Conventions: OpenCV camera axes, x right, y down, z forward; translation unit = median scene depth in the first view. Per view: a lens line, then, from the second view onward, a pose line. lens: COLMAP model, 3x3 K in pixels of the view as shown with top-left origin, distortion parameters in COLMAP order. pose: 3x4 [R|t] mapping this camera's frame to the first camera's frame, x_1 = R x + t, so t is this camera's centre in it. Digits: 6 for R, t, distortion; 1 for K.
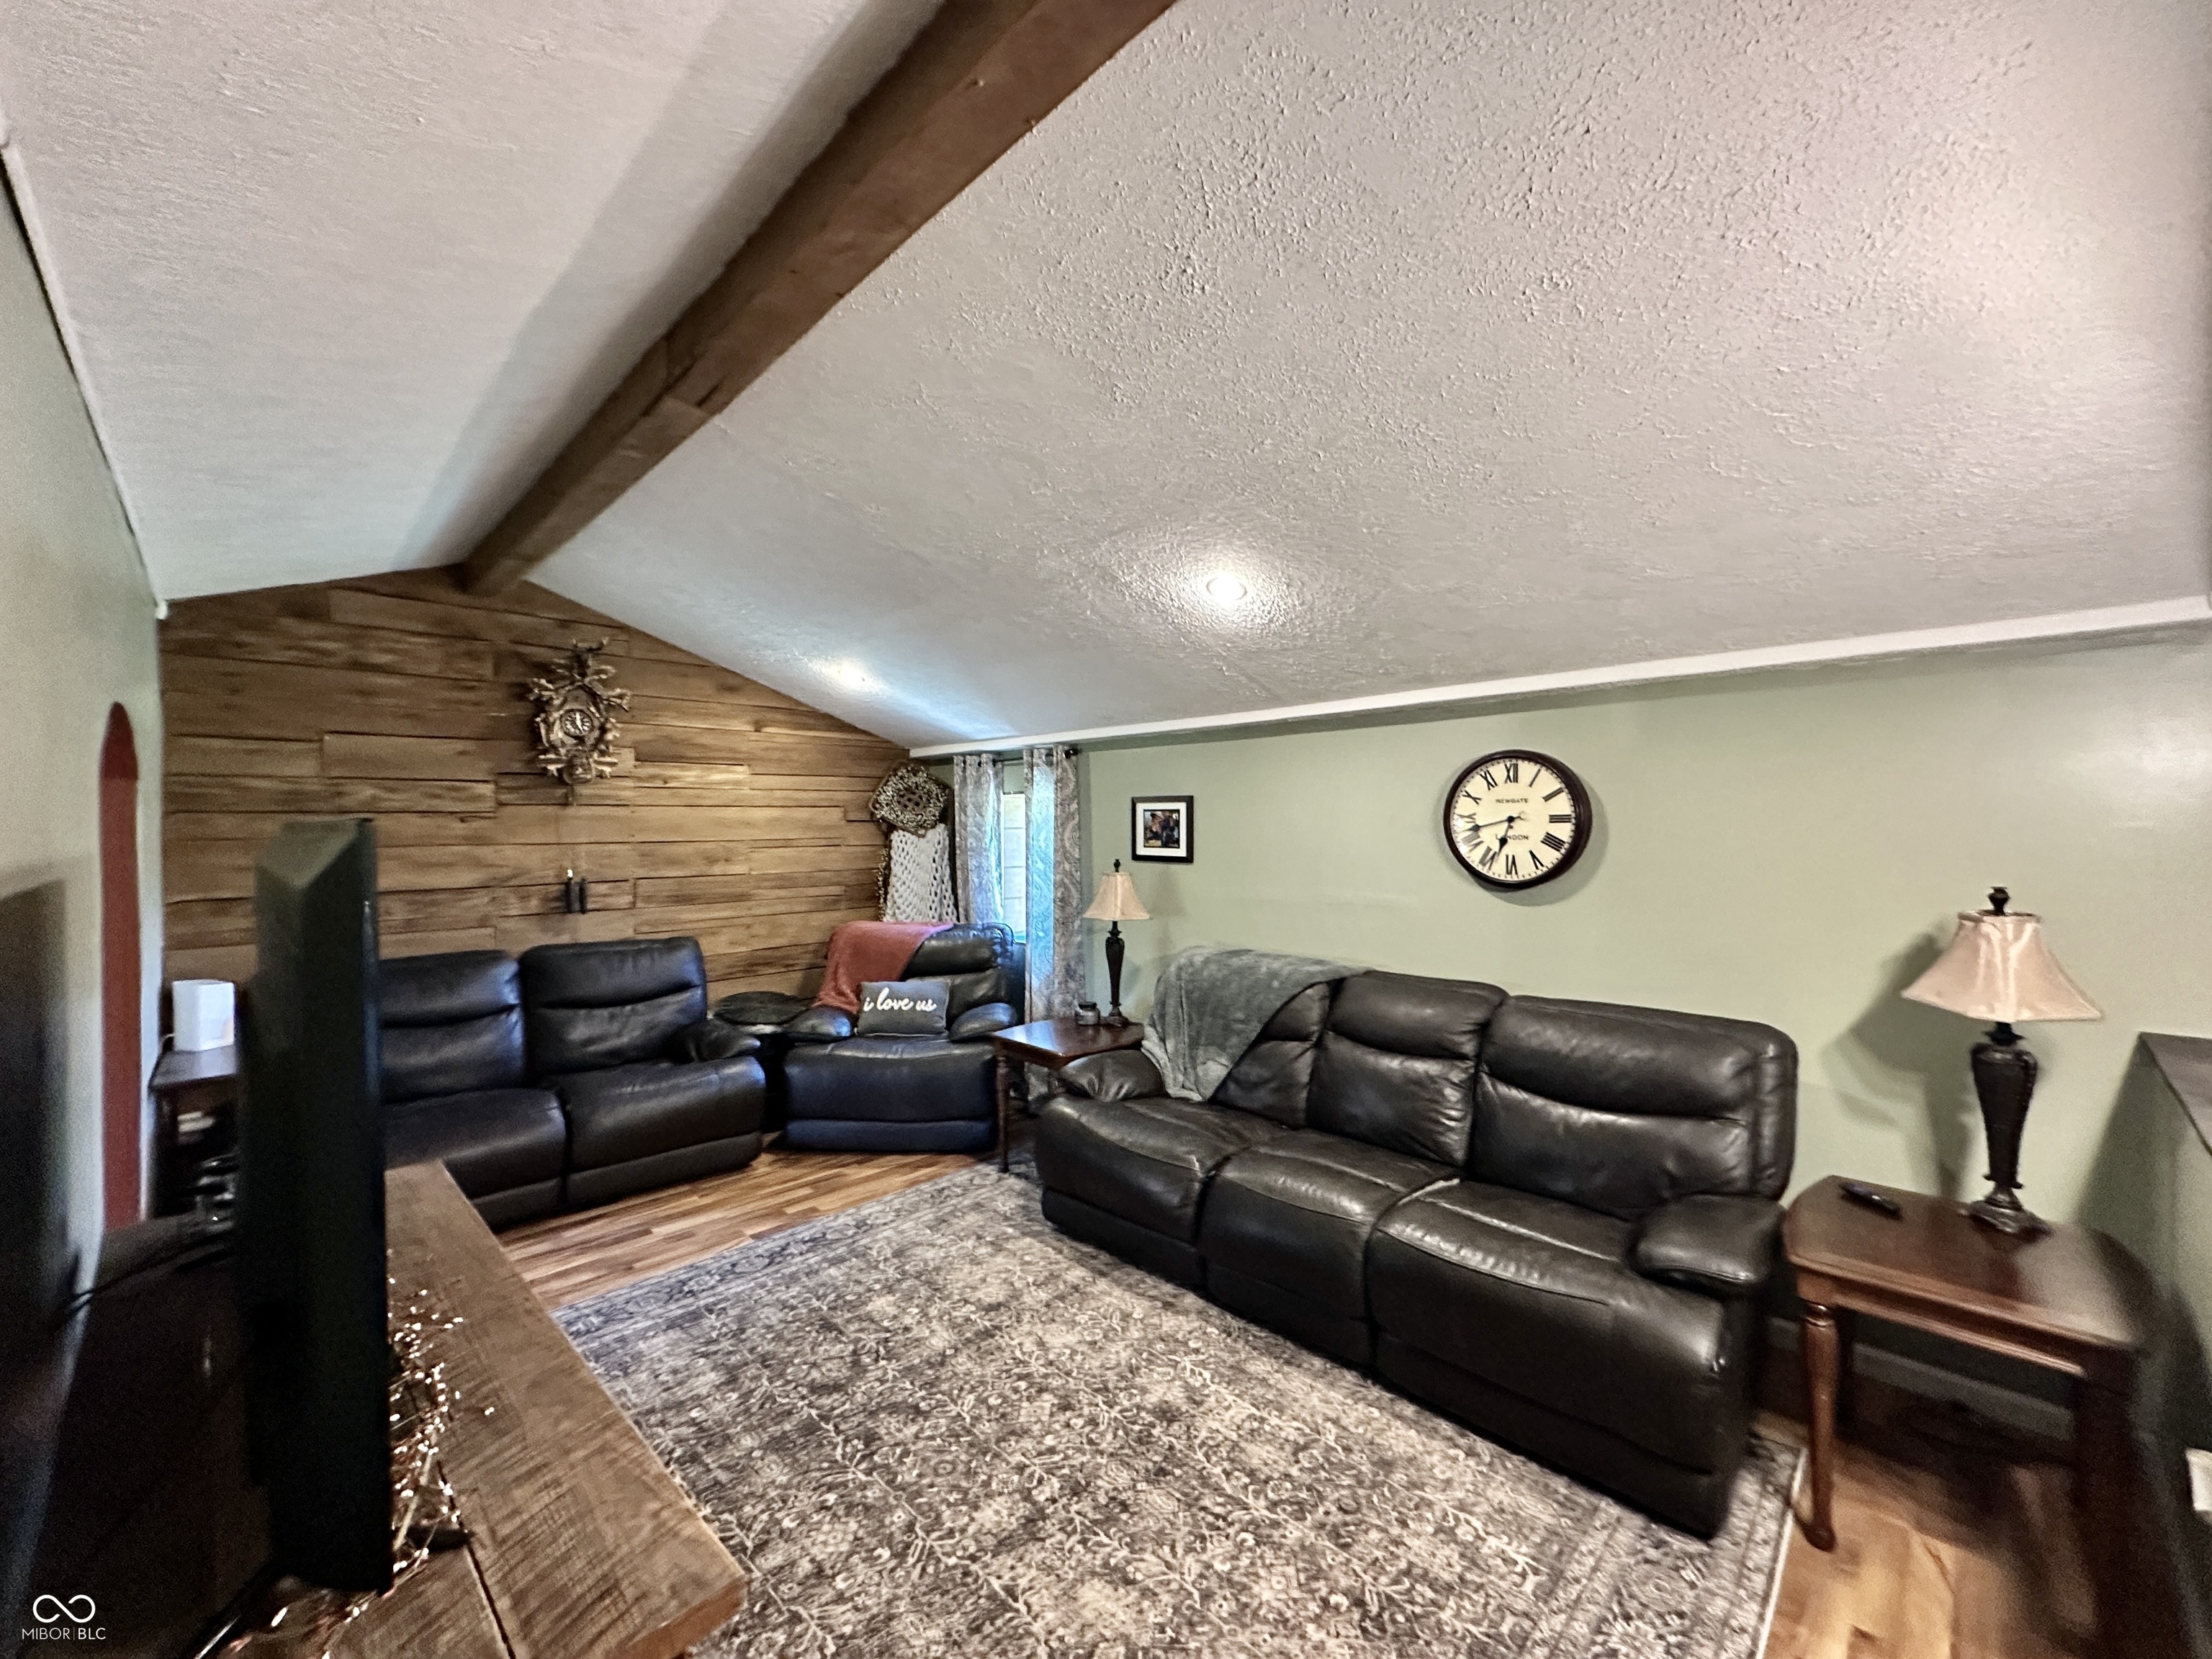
lens RADIAL K [[880.8, 0, 1106.0], [0, 880.8, 829.5], [0, 0, 1]] dist [-0.001463, 0.000446]
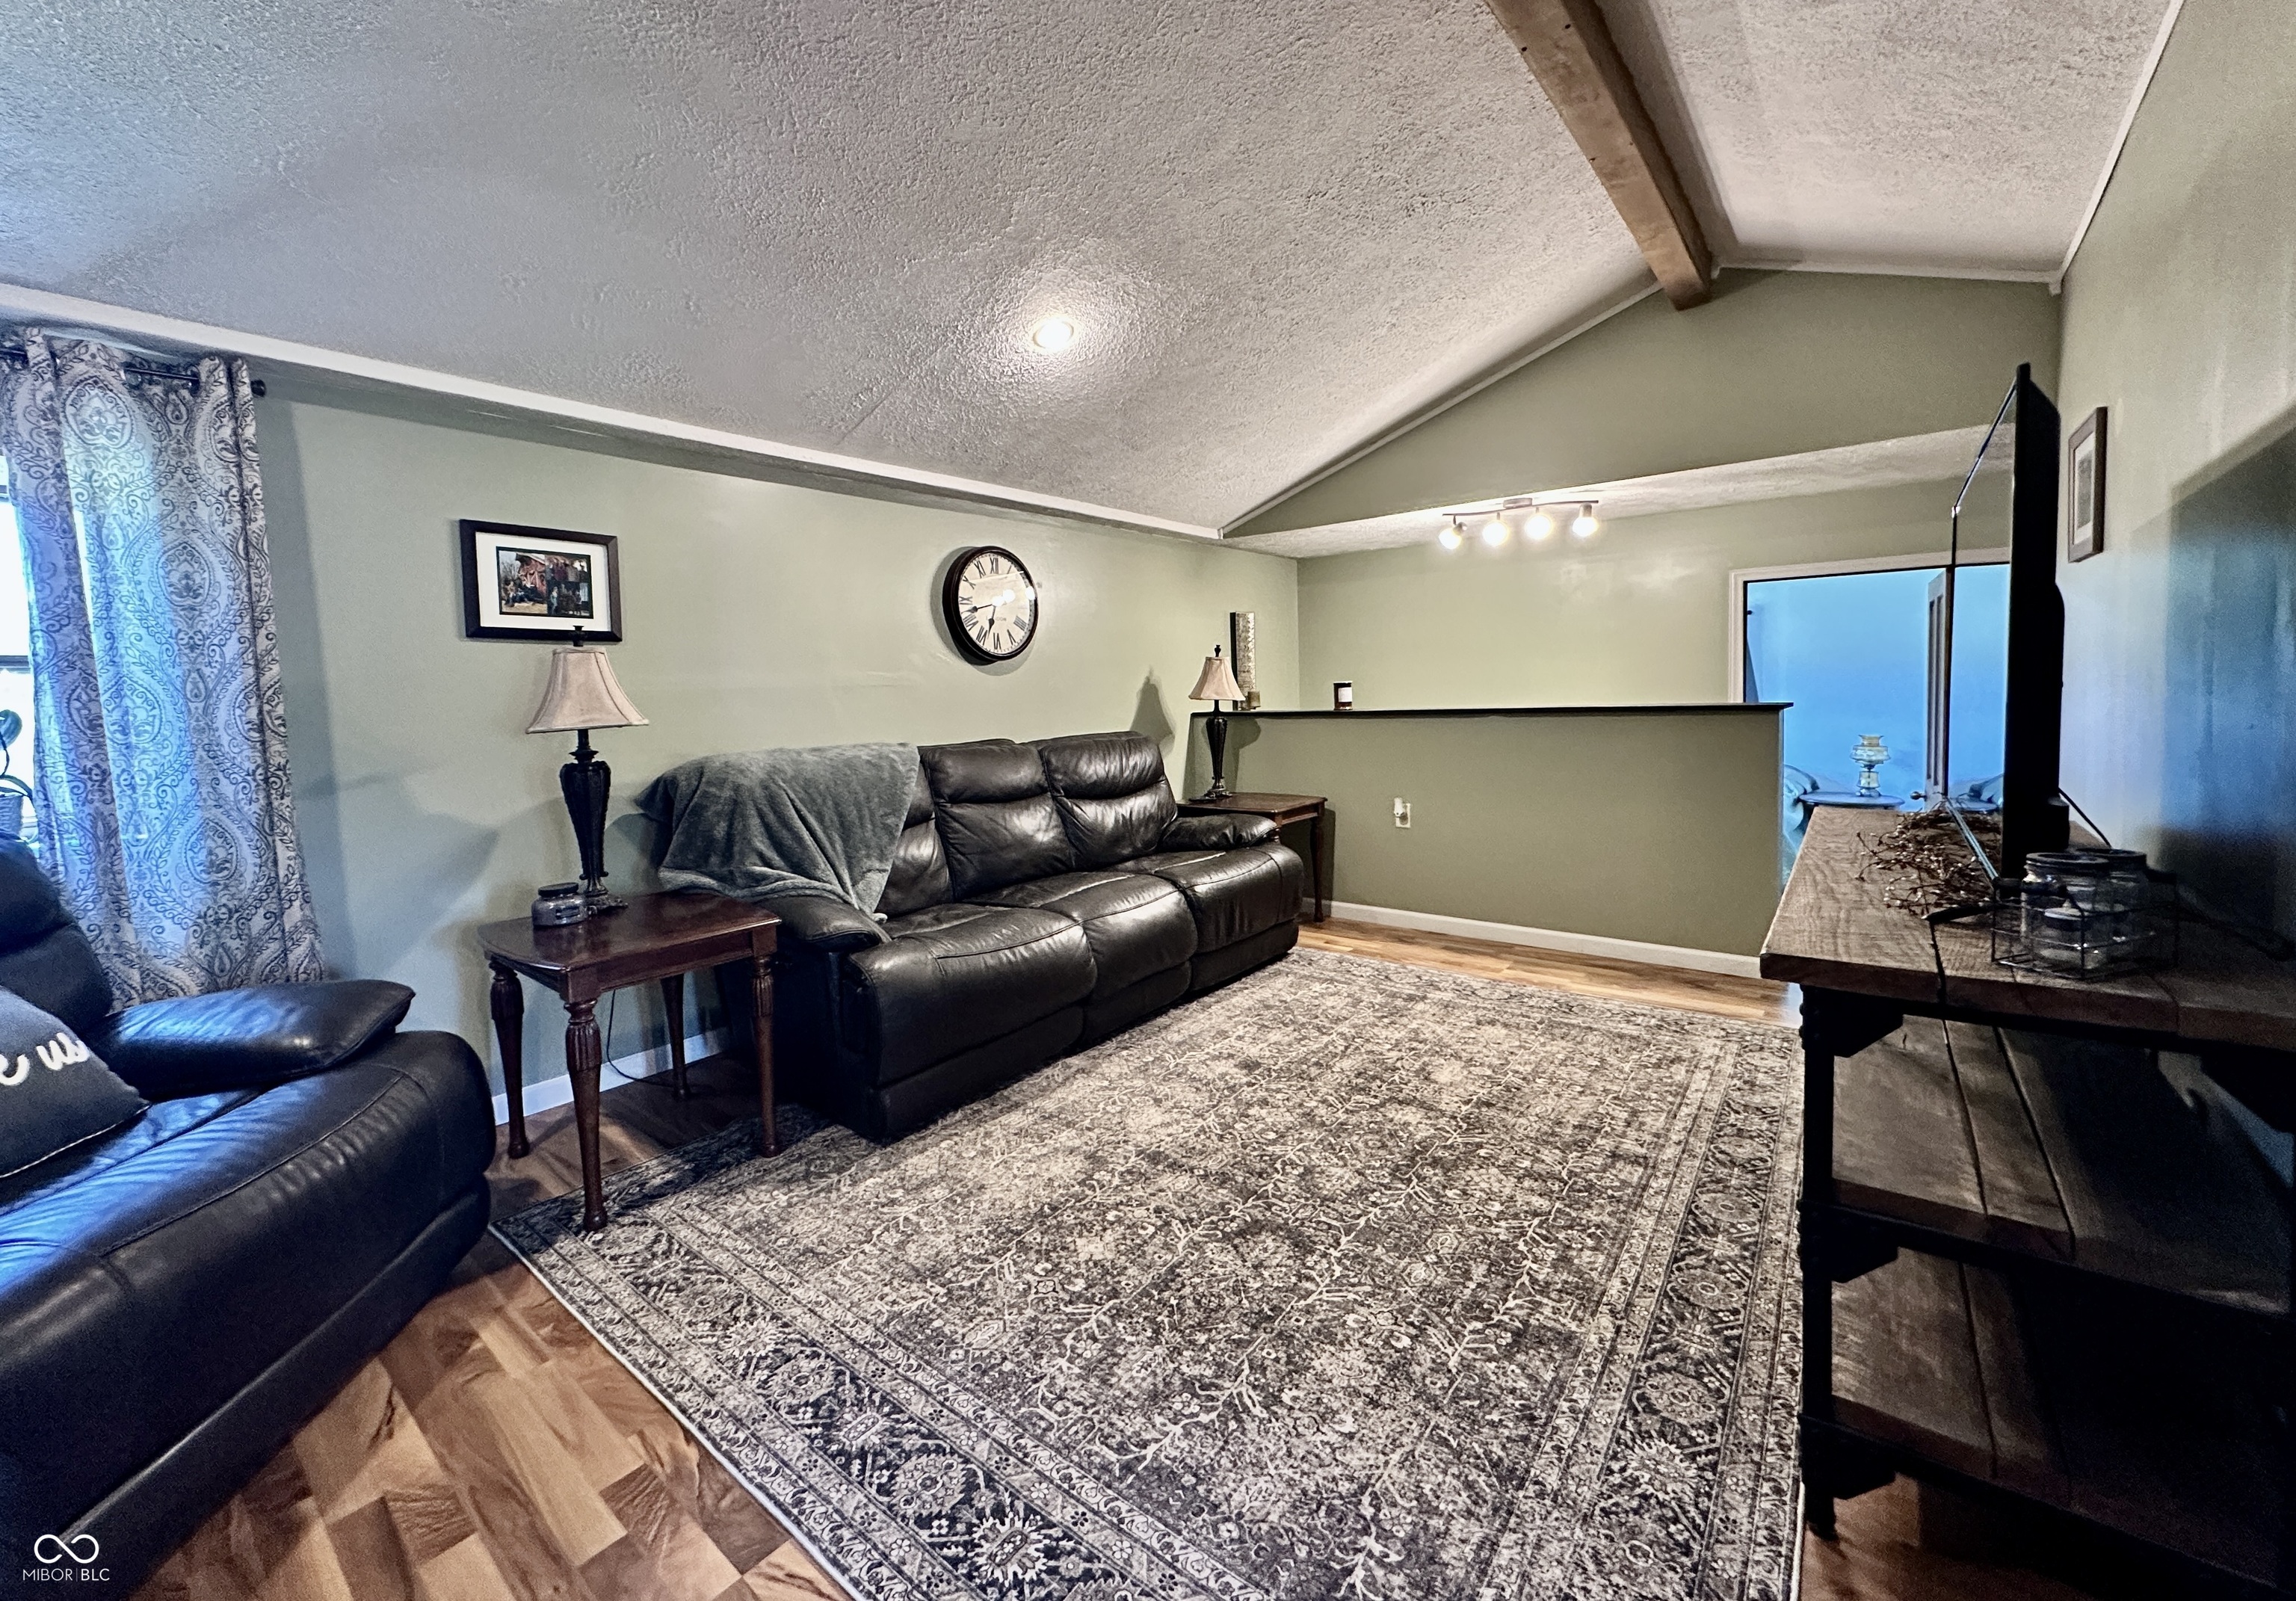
lens RADIAL K [[918.4, 0, 1149.3], [0, 918.4, 744.3], [0, 0, 1]] dist [-0.002446, -0.000042]
pose [[-0.107238, -0.050310, 0.992960, -0.821601], [0.033283, 0.997977, 0.054159, 0.119054], [-0.993676, 0.038857, -0.105347, 0.916304]]
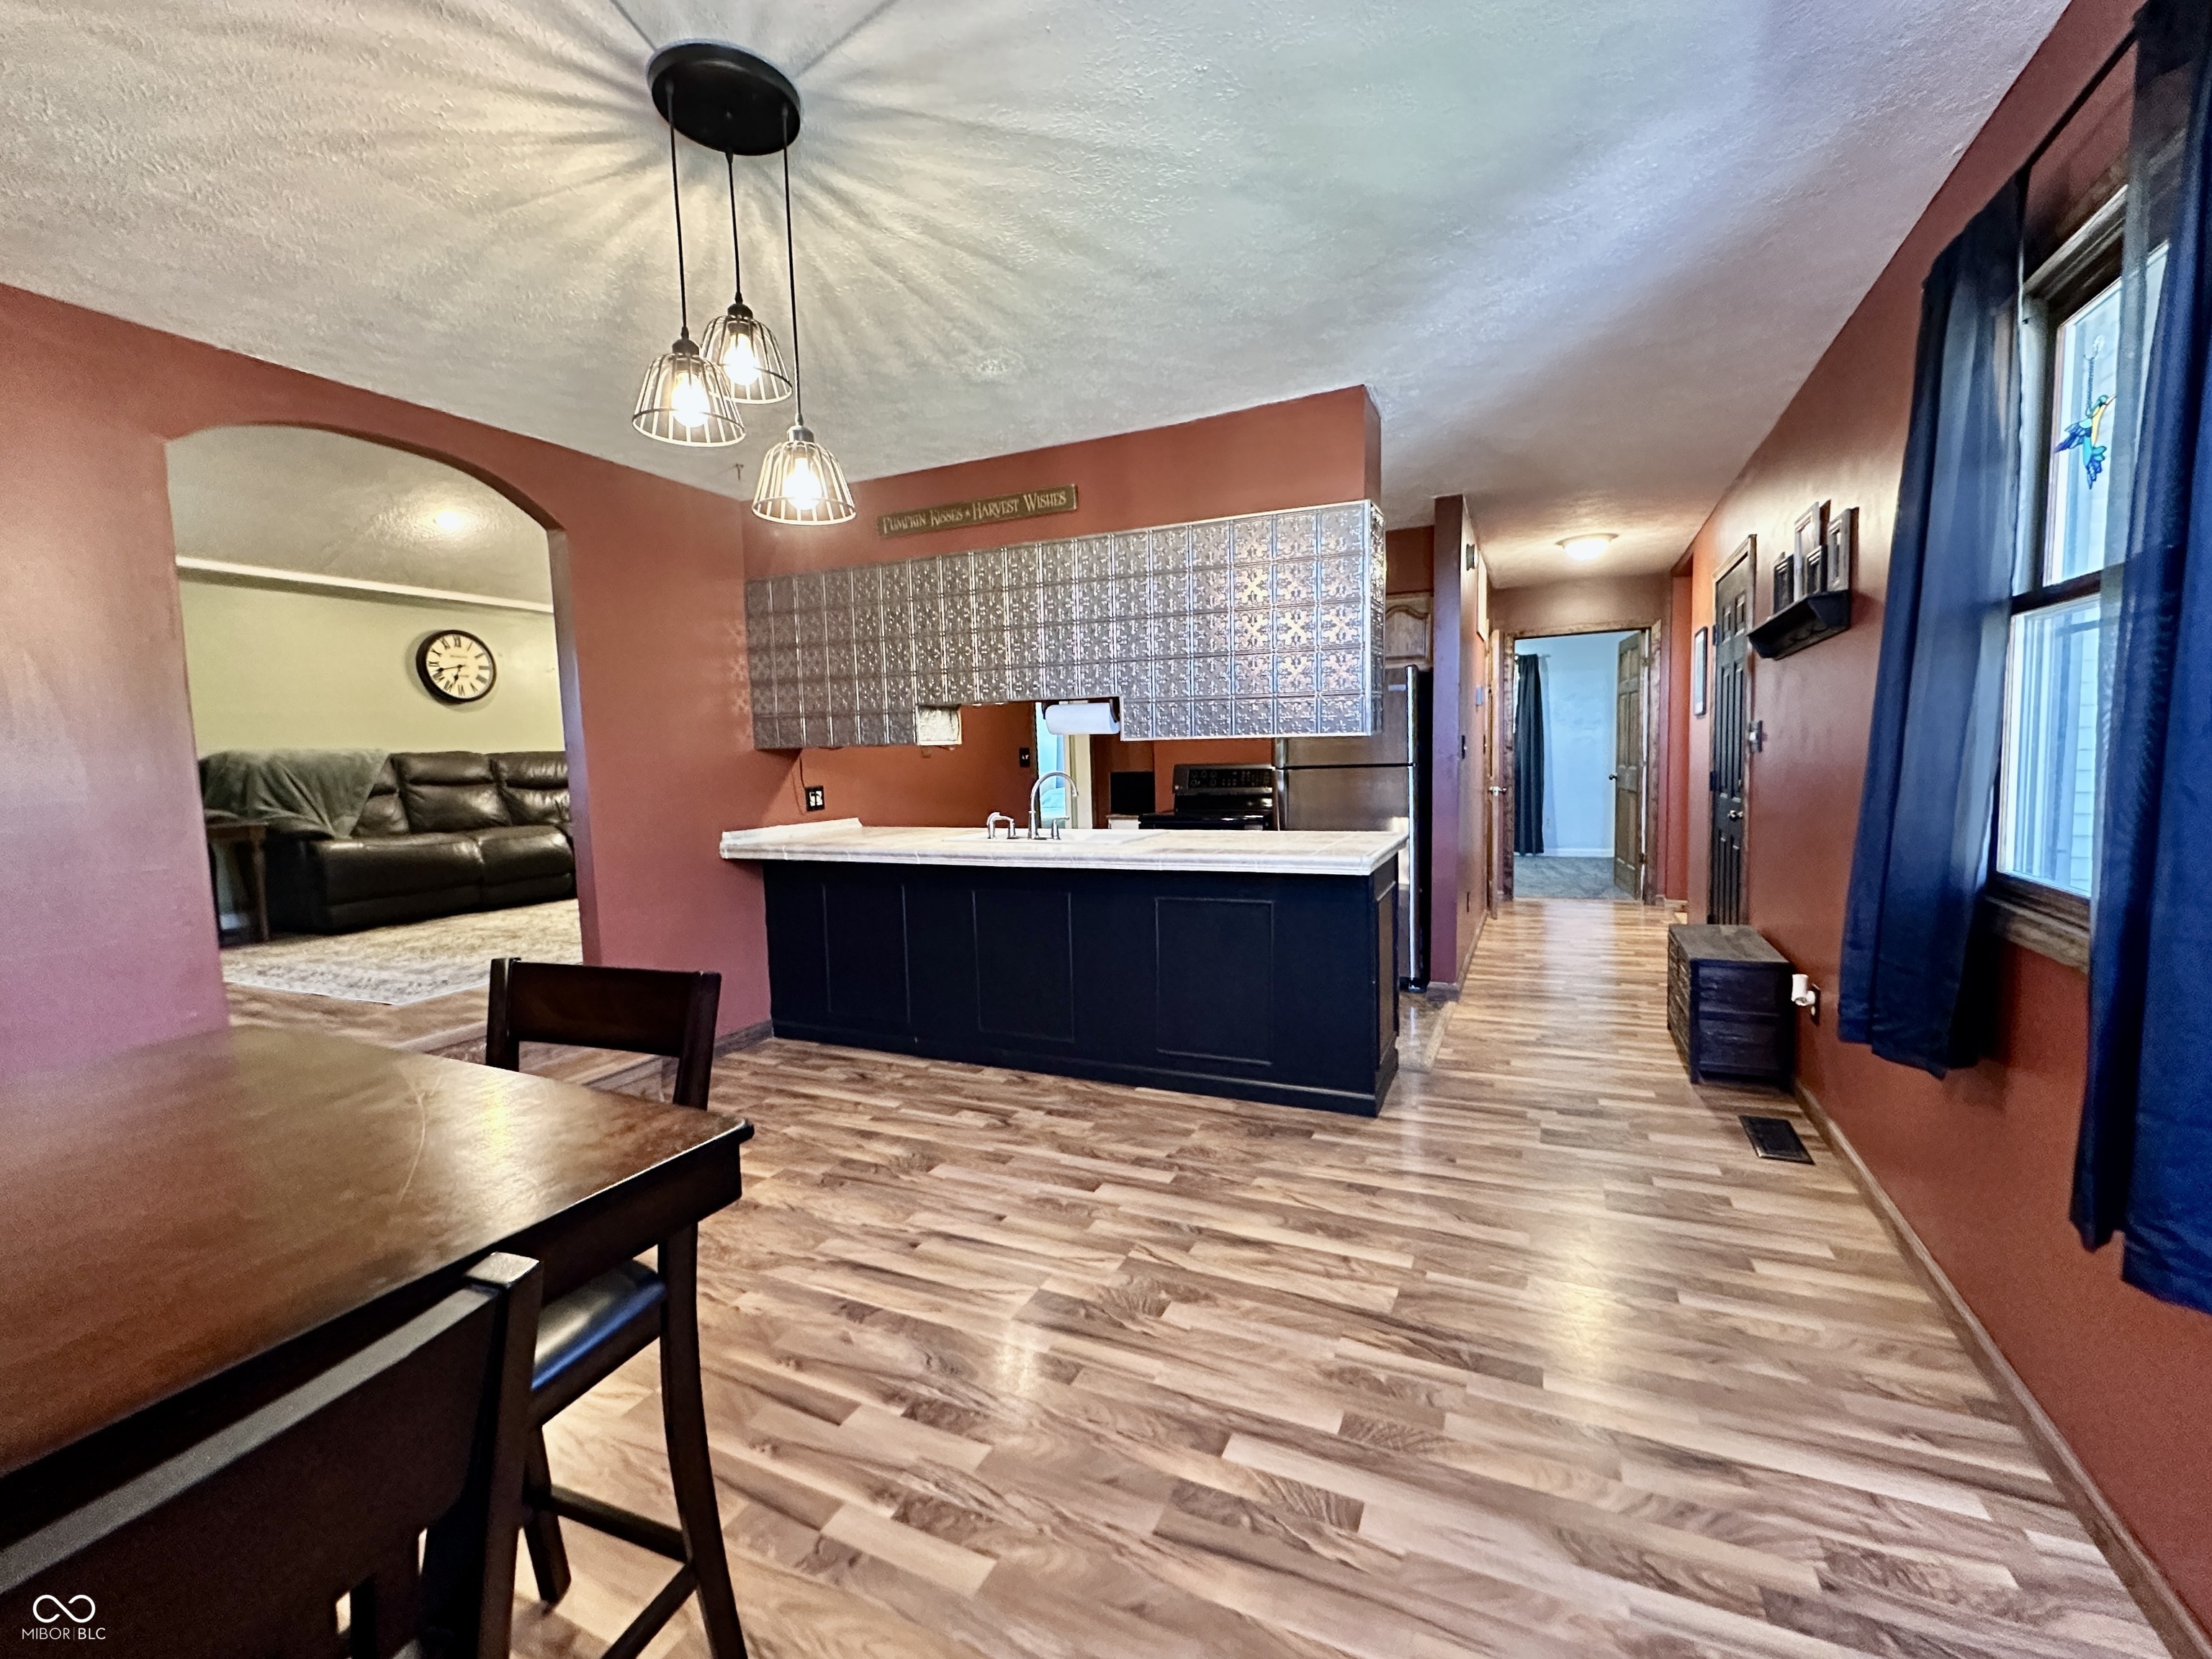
lens RADIAL K [[951.6, 0, 1125.8], [0, 951.6, 836.5], [0, 0, 1]] dist [-0.000816, 0.000231]
pose [[-0.346627, -0.068241, 0.935518, -1.995538], [0.032987, 0.995846, 0.084864, 0.228026], [-0.937423, 0.060277, -0.342936, 0.361663]]
